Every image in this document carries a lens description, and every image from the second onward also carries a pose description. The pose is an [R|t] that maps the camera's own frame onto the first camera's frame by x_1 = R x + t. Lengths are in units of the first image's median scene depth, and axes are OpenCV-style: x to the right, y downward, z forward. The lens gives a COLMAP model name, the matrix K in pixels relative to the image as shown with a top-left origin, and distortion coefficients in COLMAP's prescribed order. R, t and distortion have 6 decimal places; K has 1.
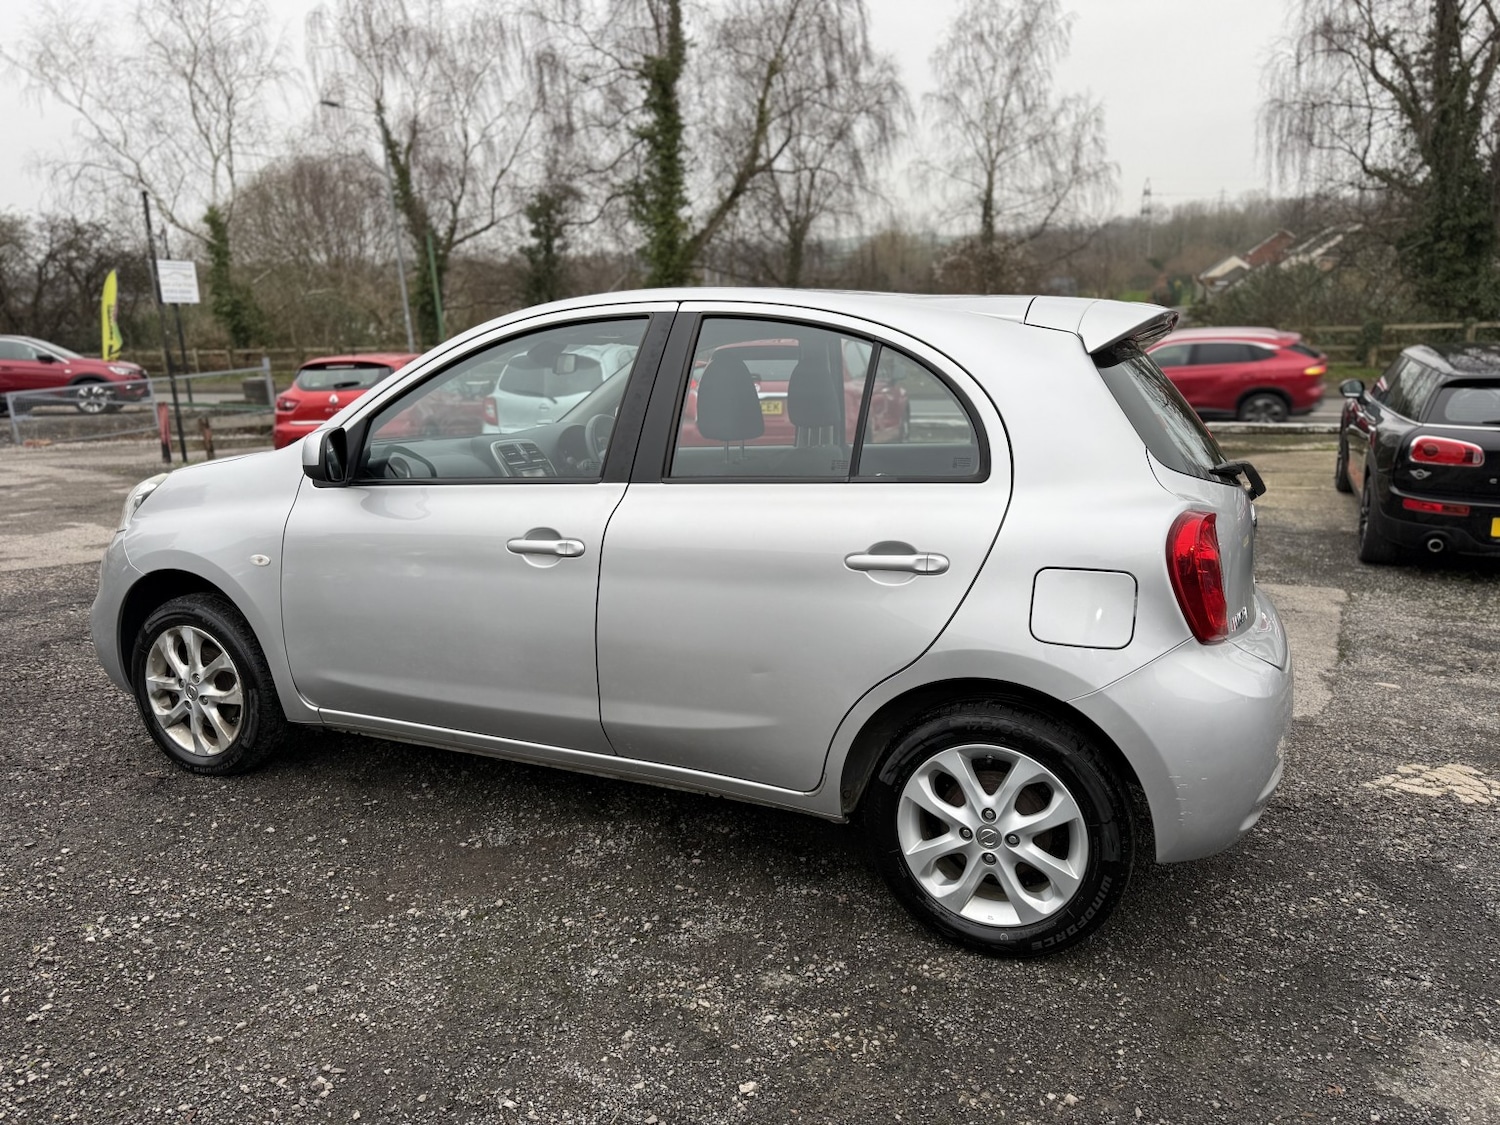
lens RADIAL K [[1053.3, 0, 740.6], [0, 1053.3, 568.7], [0, 0, 1]] dist [0.034062, -0.040159]
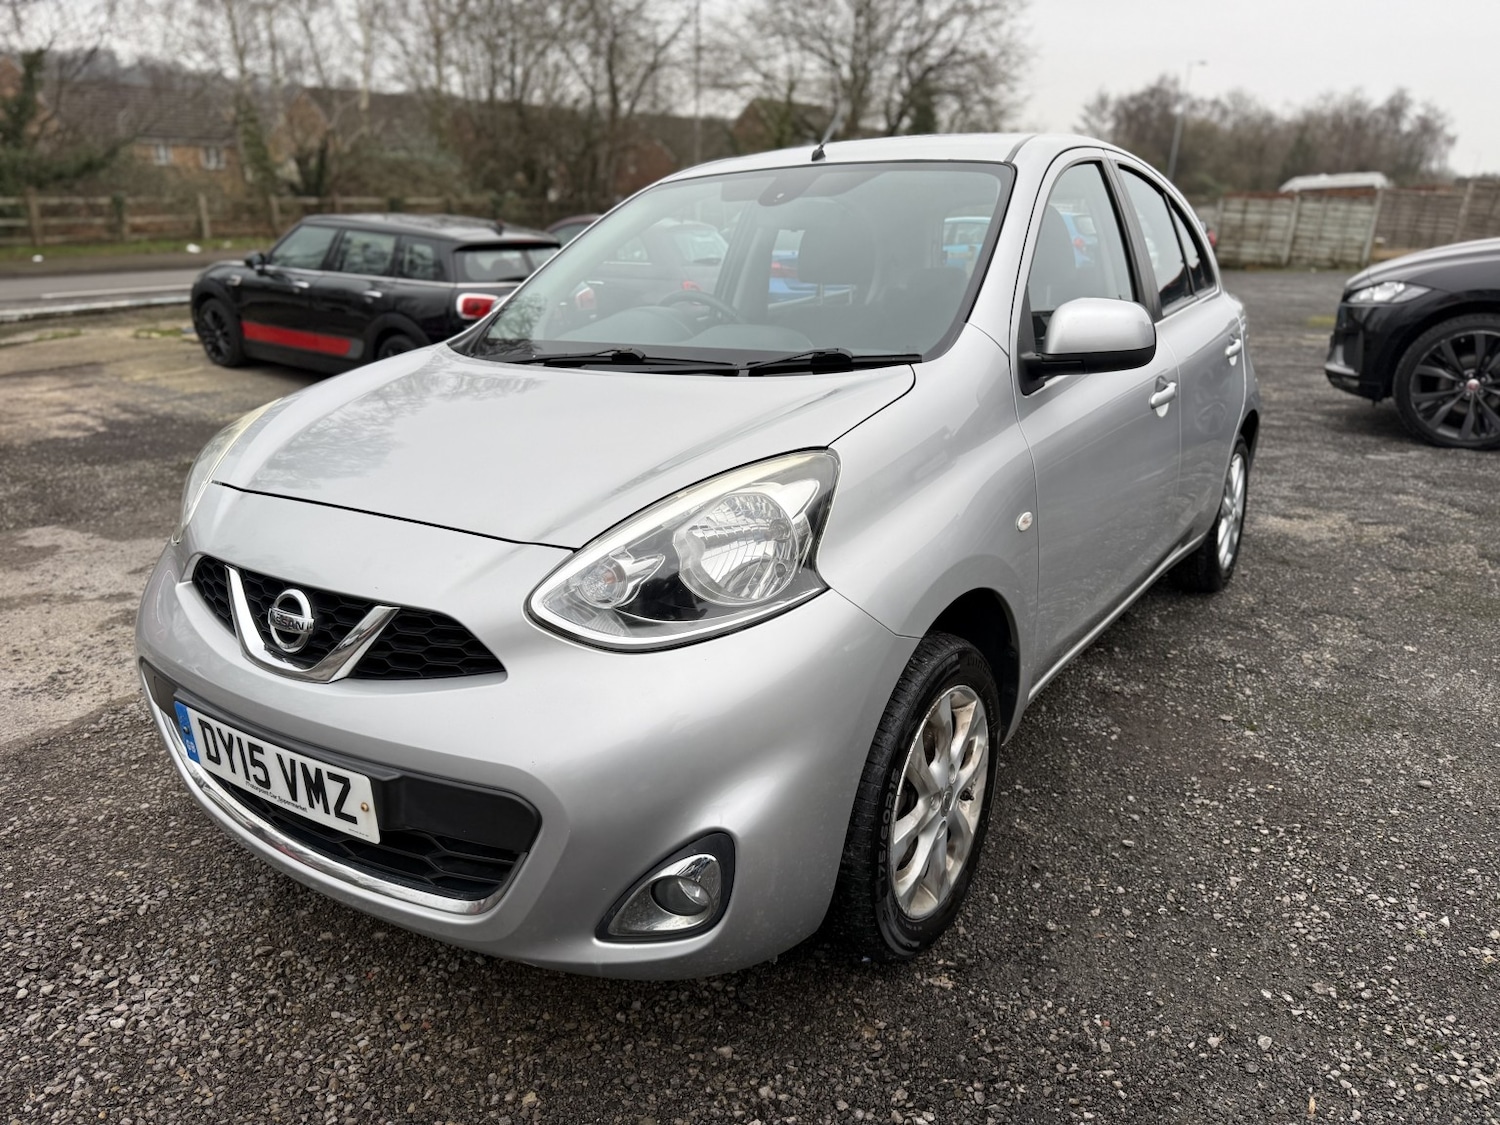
lens RADIAL K [[1075.3, 0, 757.7], [0, 1075.3, 562.2], [0, 0, 1]] dist [-0.001648, -0.000709]
pose [[0.181667, -0.295771, 0.937825, -0.099619], [0.206337, 0.943929, 0.257727, -0.016876], [-0.961469, 0.146688, 0.232509, 0.090331]]
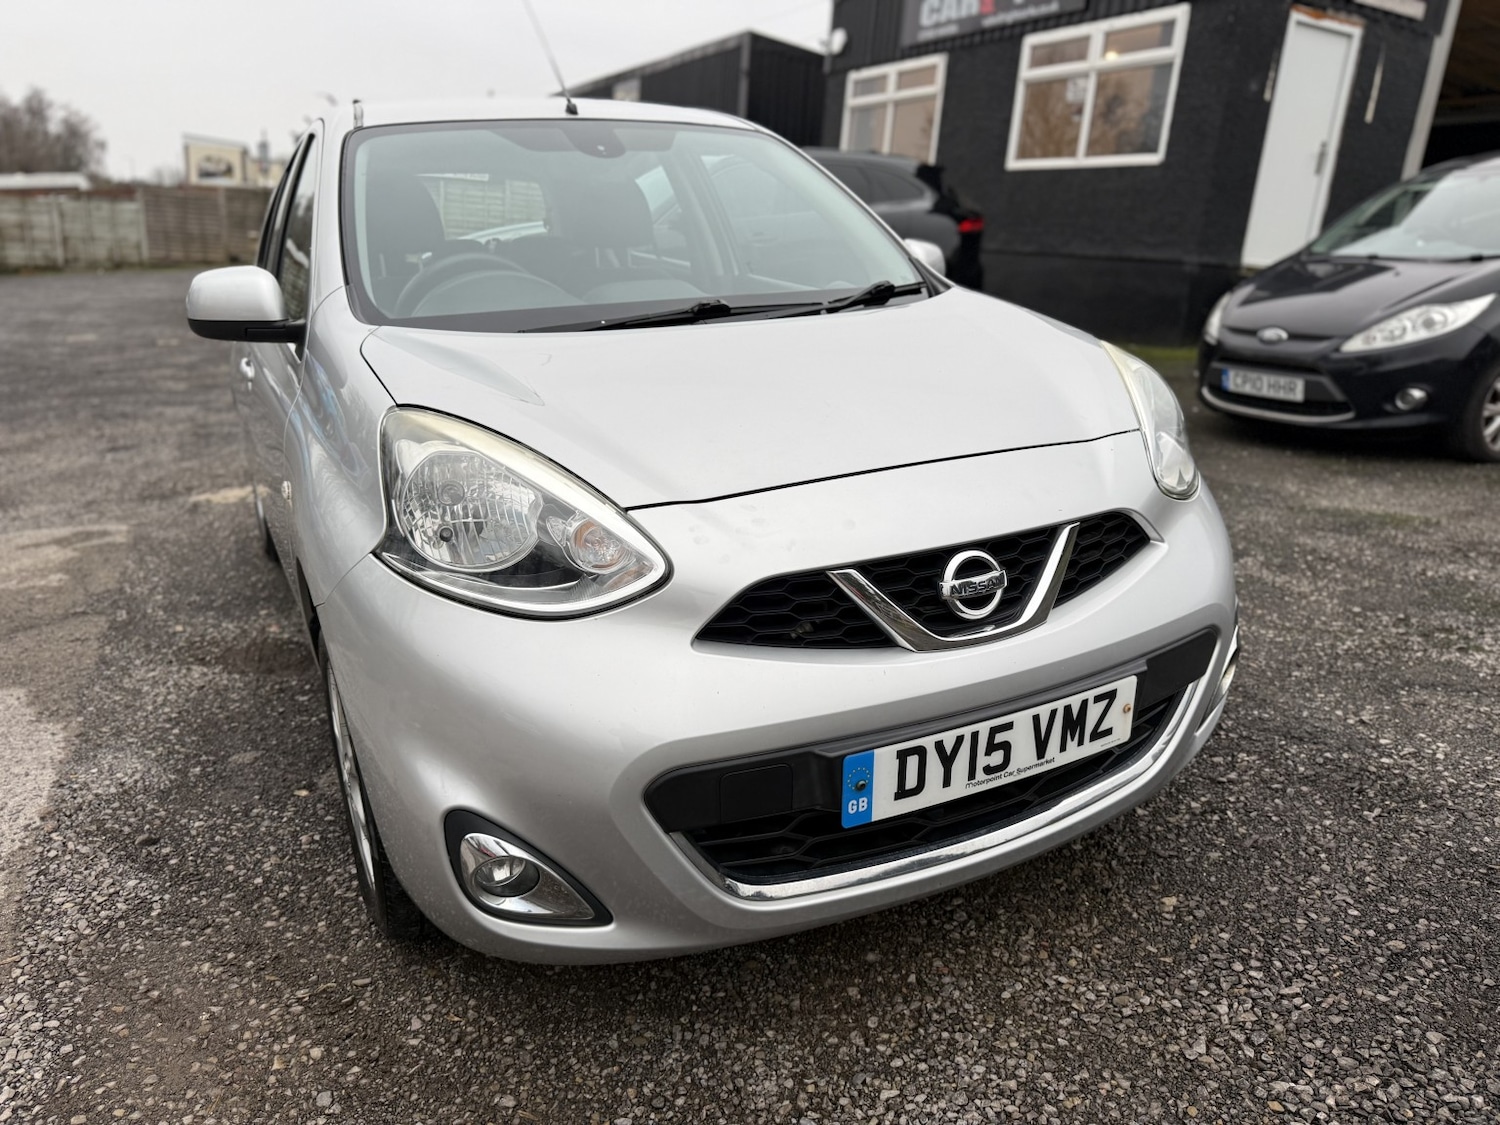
lens RADIAL K [[1067.1, 0, 748.6], [0, 1067.1, 552.4], [0, 0, 1]] dist [0.039740, -0.049420]
pose [[-0.781770, -0.177804, 0.597680, -0.075816], [0.136278, 0.886599, 0.442008, -0.027908], [-0.608493, 0.426999, -0.668886, 0.157290]]
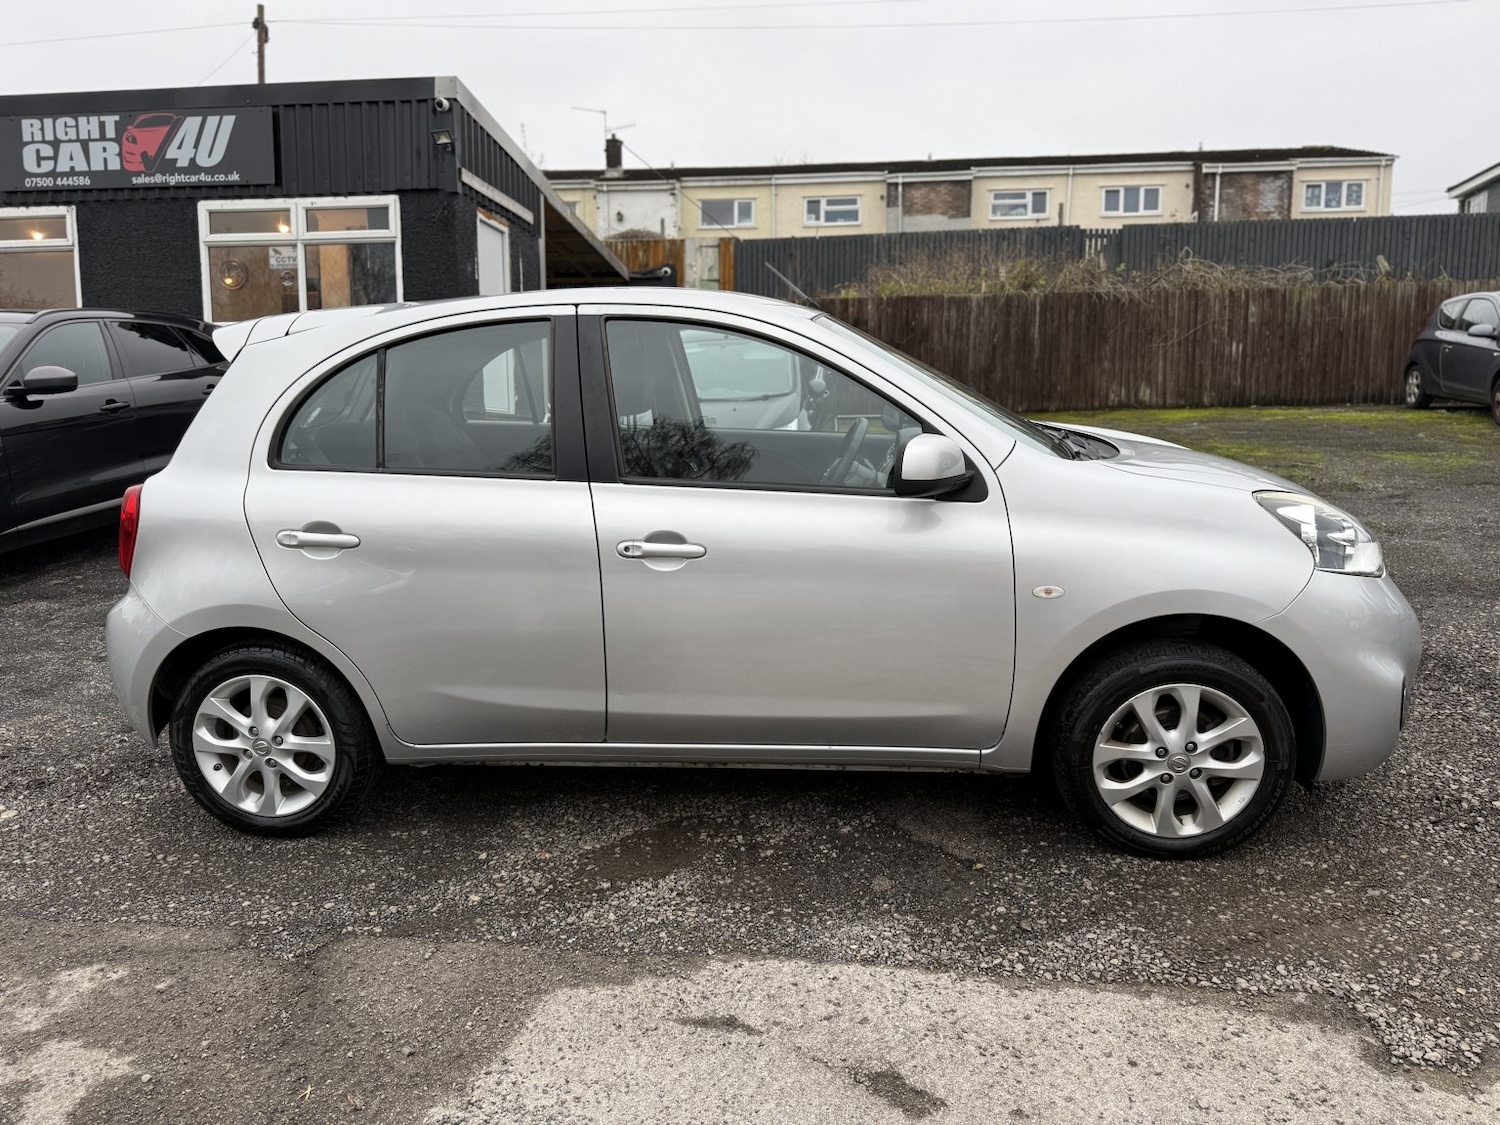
lens RADIAL K [[1058.9, 0, 745.7], [0, 1058.9, 572.2], [0, 0, 1]] dist [0.031390, -0.039270]
pose [[-0.951482, 0.088794, -0.294613, 0.021883], [-0.035139, 0.919839, 0.390718, -0.038466], [0.305690, 0.382114, -0.872091, 0.190591]]
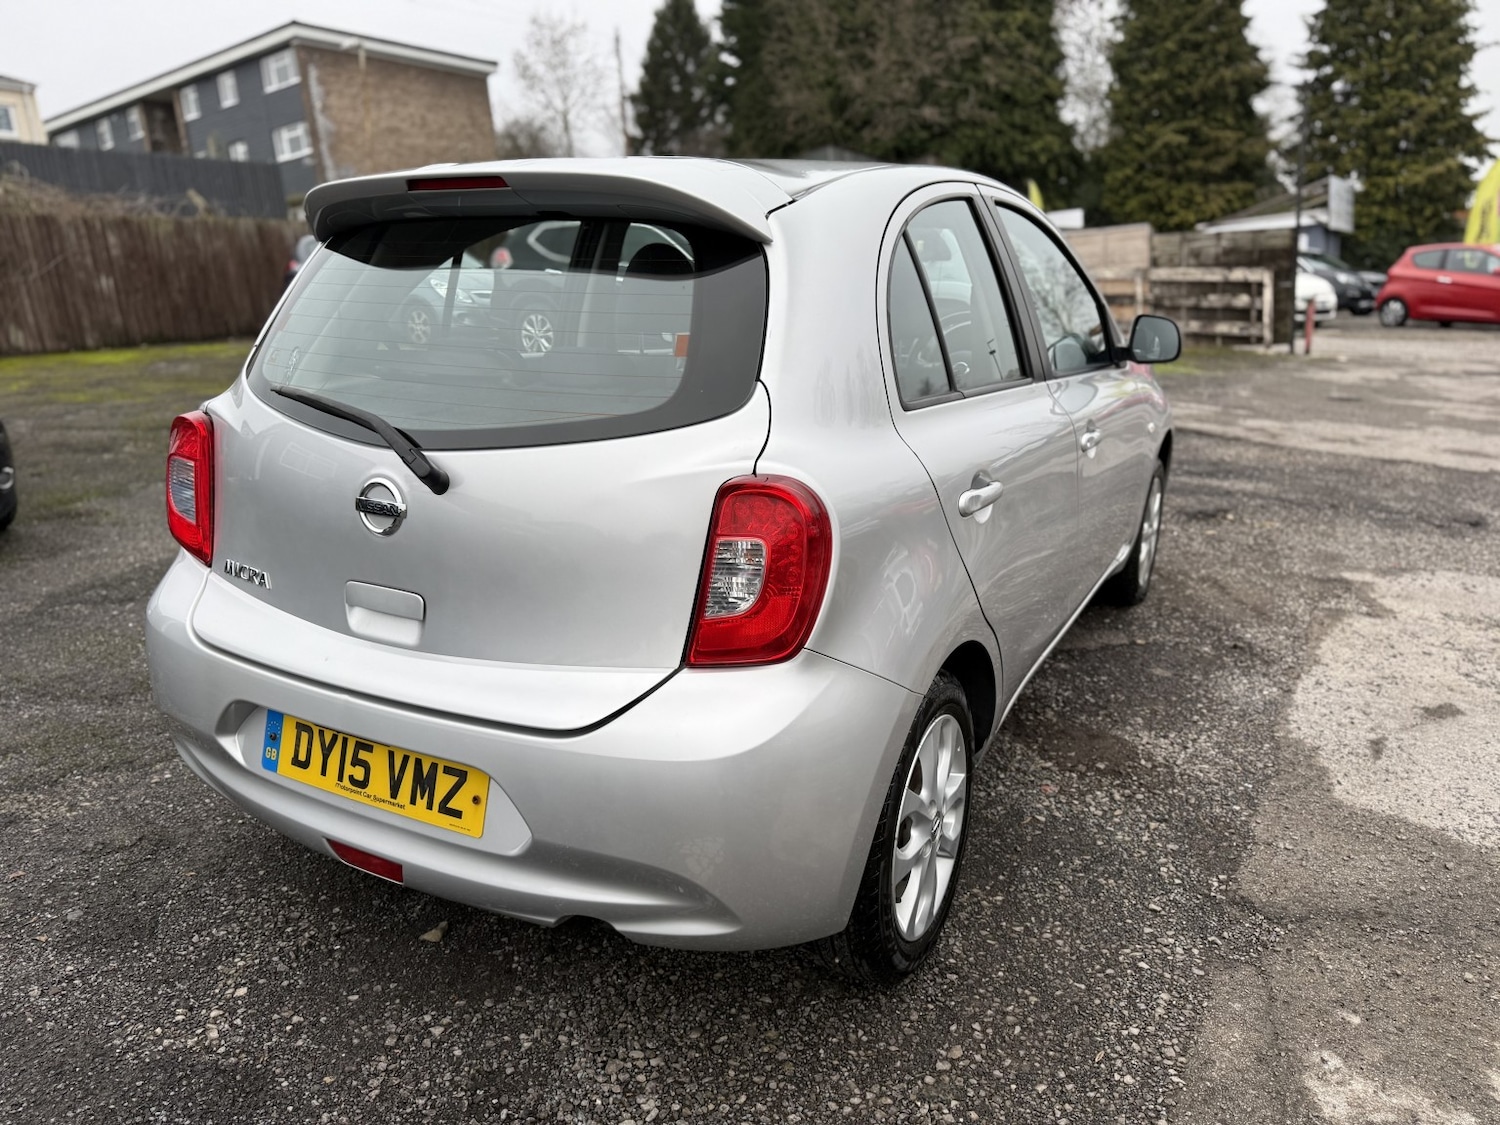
lens RADIAL K [[1068.5, 0, 759.4], [0, 1068.5, 564.2], [0, 0, 1]] dist [0.002895, -0.004647]
pose [[-0.072694, 0.274882, -0.958726, 0.086445], [-0.186600, 0.940547, 0.283818, -0.018553], [0.979743, 0.199530, -0.017079, 0.098672]]
